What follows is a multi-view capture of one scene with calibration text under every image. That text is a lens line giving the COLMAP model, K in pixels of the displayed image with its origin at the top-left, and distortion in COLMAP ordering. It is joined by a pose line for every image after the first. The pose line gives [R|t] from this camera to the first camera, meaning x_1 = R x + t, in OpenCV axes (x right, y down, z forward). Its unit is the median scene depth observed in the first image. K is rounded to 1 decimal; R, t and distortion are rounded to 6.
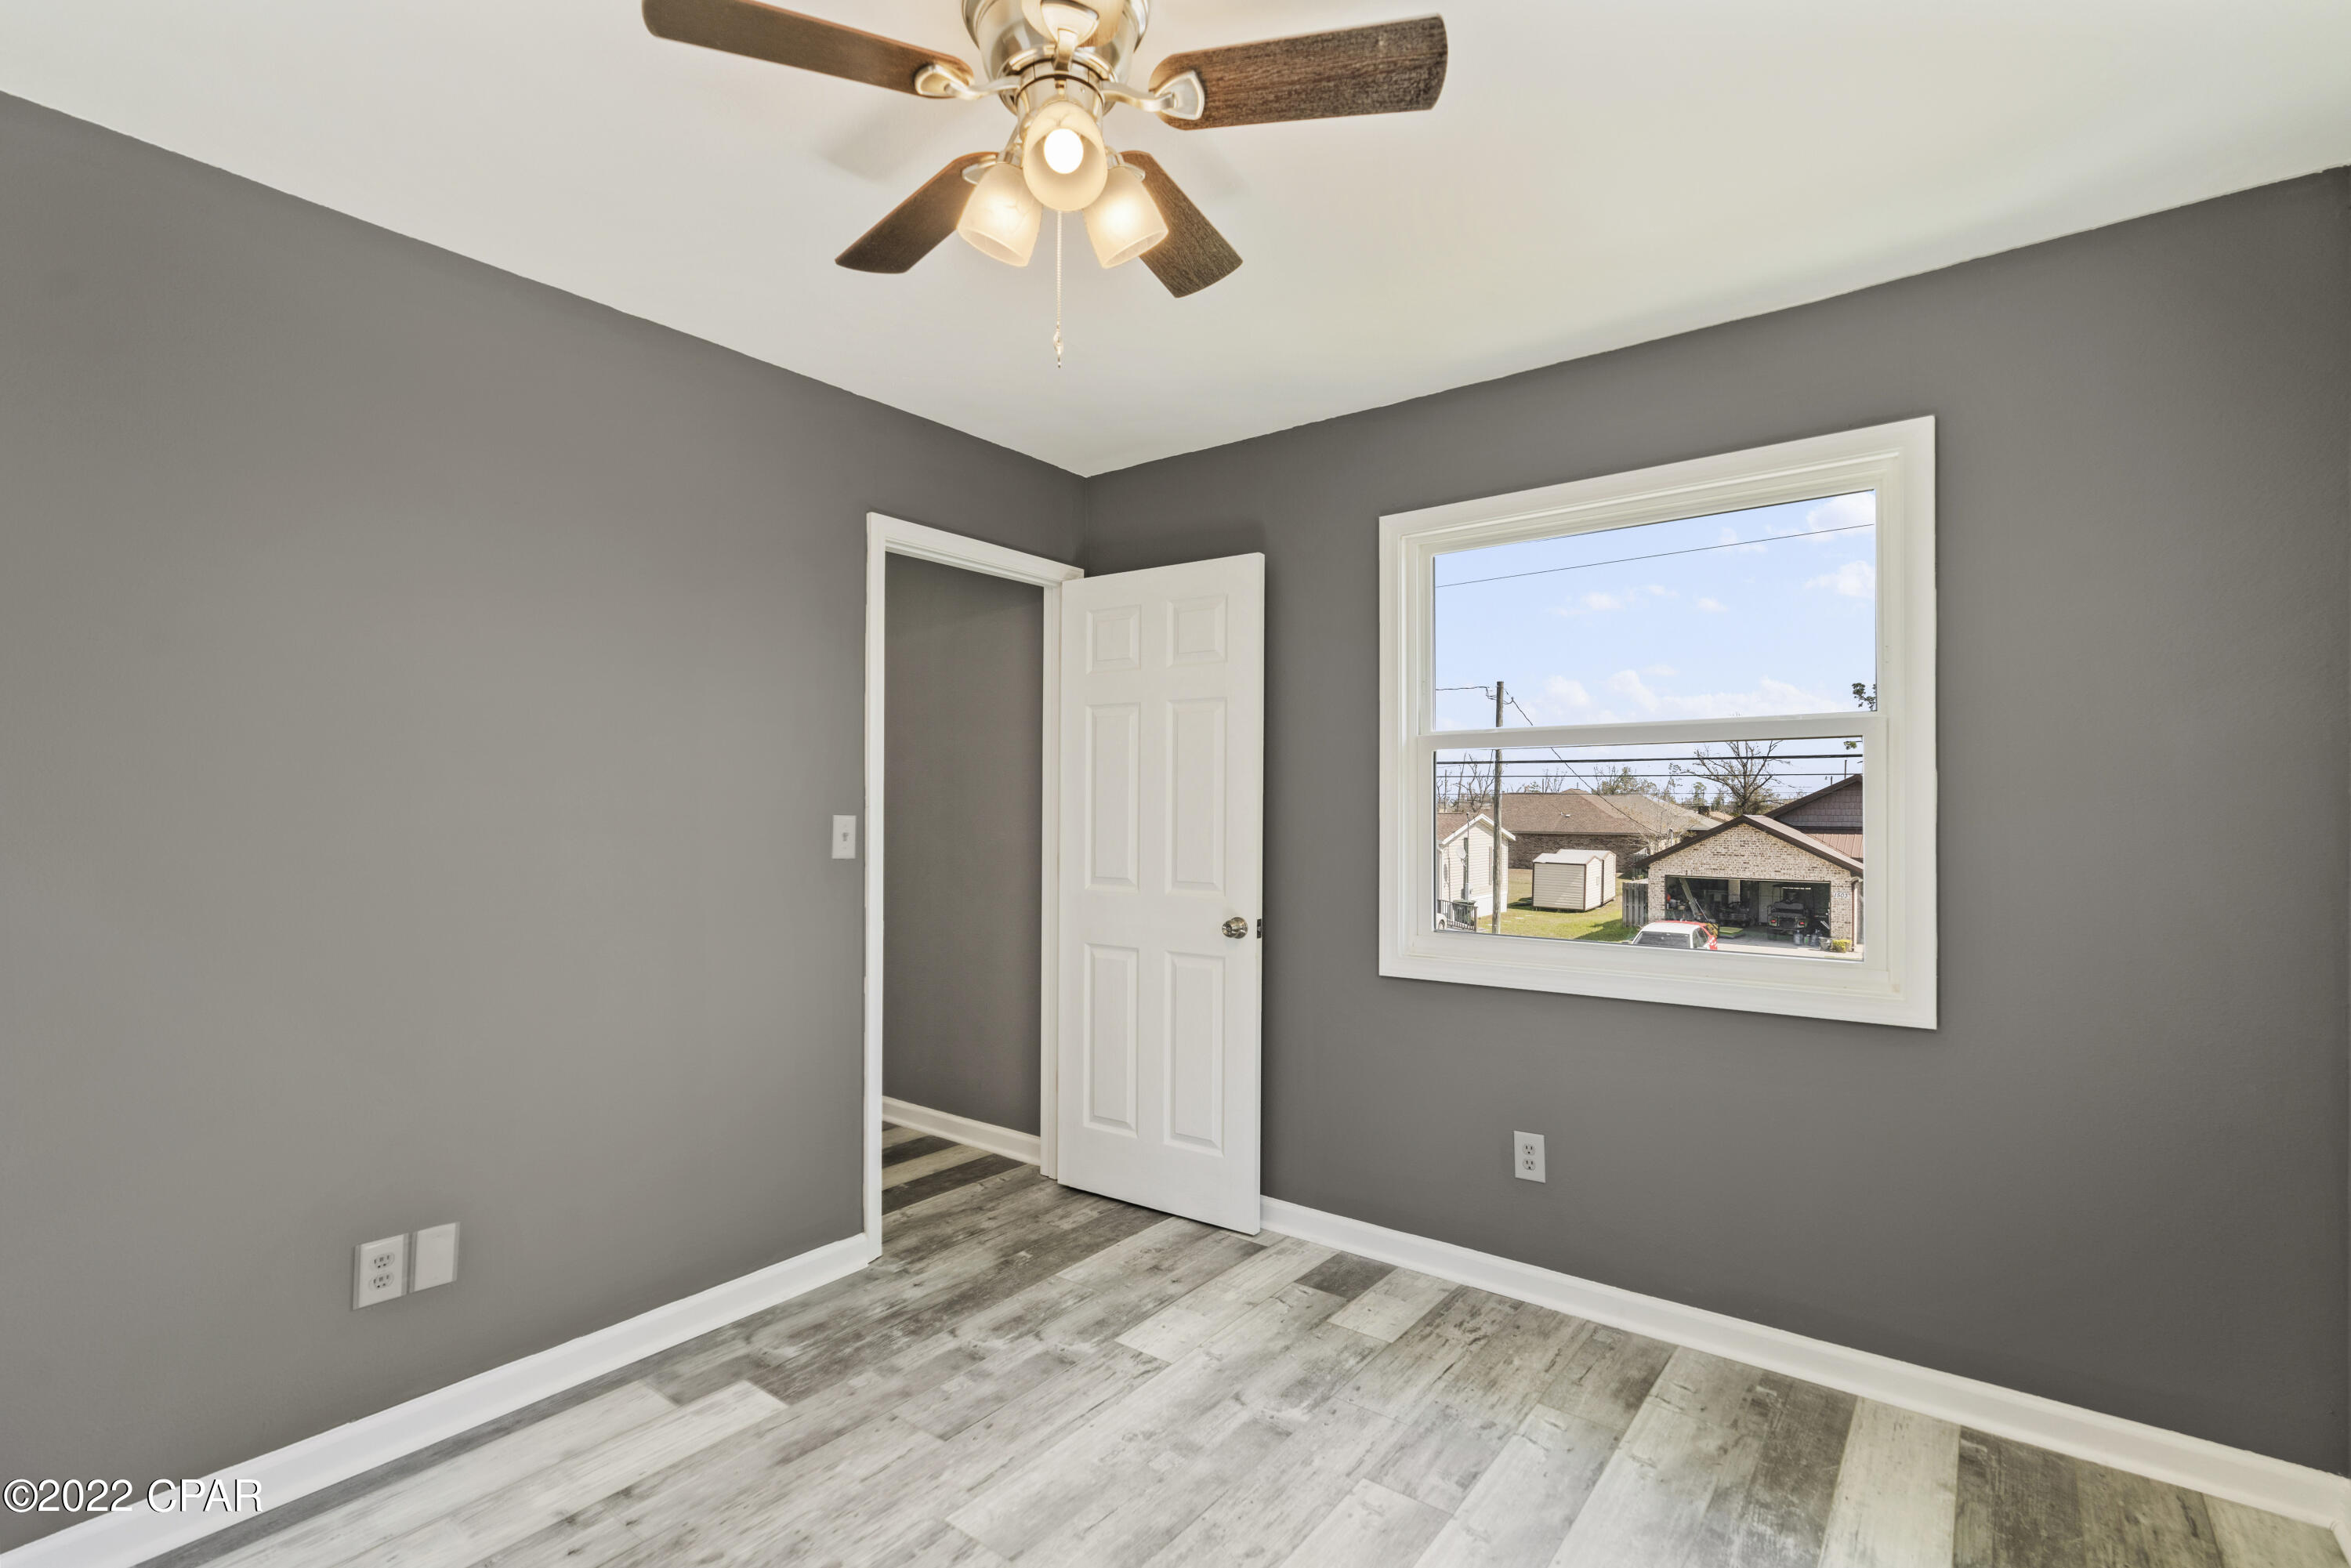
lens RADIAL K [[1070.3, 0, 1153.9], [0, 1070.3, 788.0], [0, 0, 1]] dist [-0.014101, 0.005122]
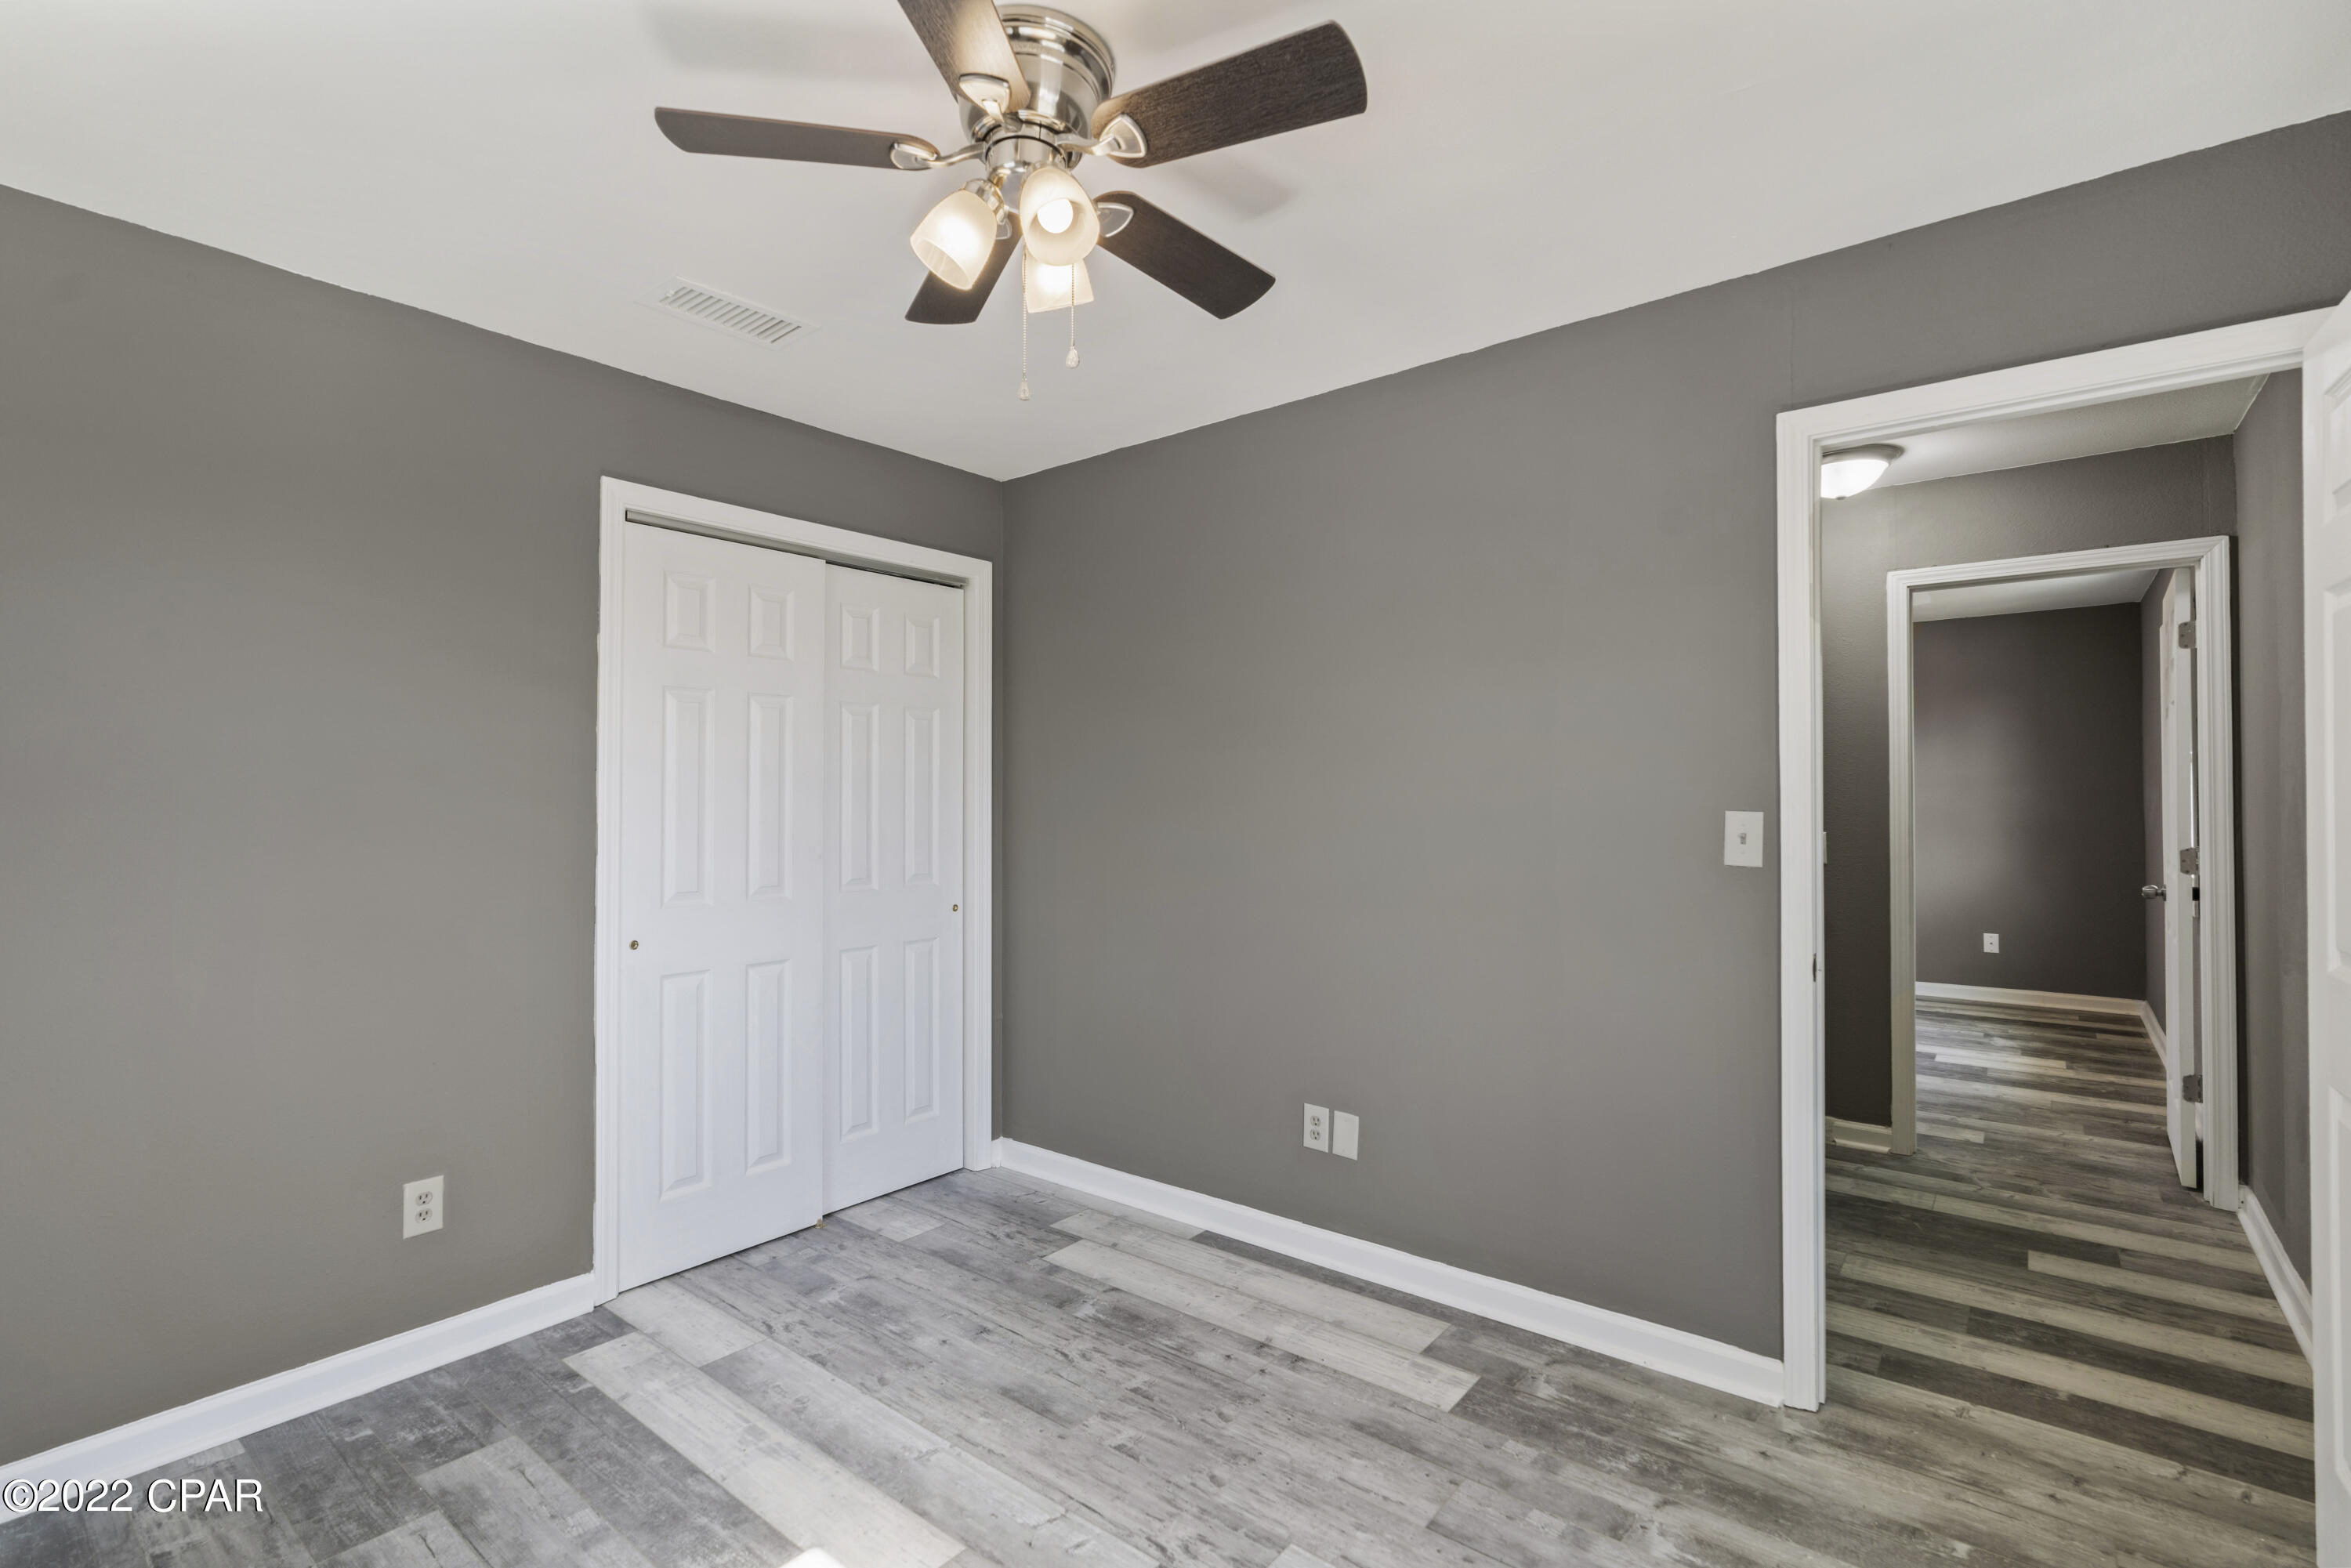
lens RADIAL K [[1070.3, 0, 1193.5], [0, 1070.3, 804.0], [0, 0, 1]] dist [-0.014101, 0.005122]
pose [[0.000737, 0.003145, -0.999995, 0.597293], [0.013492, 0.999904, 0.003154, 0.015088], [0.999909, -0.013495, 0.000695, 0.727866]]
